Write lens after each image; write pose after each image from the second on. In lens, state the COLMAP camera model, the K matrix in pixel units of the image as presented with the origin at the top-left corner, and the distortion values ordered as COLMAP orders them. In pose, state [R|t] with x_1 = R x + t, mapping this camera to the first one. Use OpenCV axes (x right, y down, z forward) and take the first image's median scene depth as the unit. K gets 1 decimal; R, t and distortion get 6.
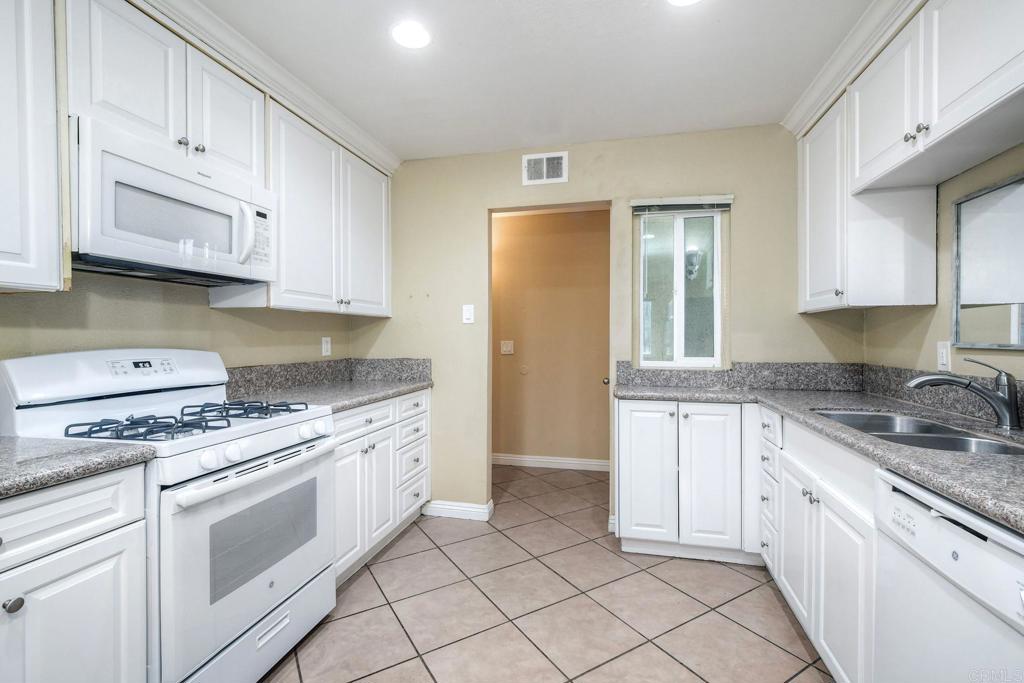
lens RADIAL K [[461.7, 0, 497.5], [0, 461.7, 340.6], [0, 0, 1]] dist [0.000927, 0.000078]
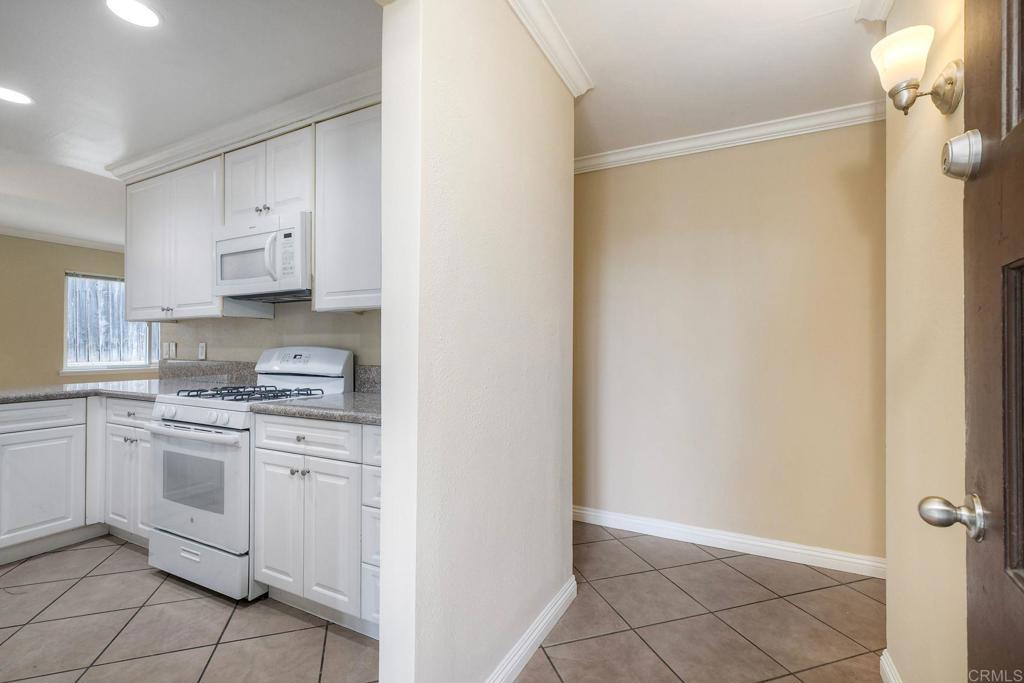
lens RADIAL K [[461.7, 0, 509.9], [0, 461.7, 340.8], [0, 0, 1]] dist [0.000927, 0.000078]
pose [[-0.212881, -0.006400, -0.977057, 0.435335], [-0.006885, 0.999964, -0.005050, 0.000991], [0.977054, 0.005652, -0.212918, 1.492341]]
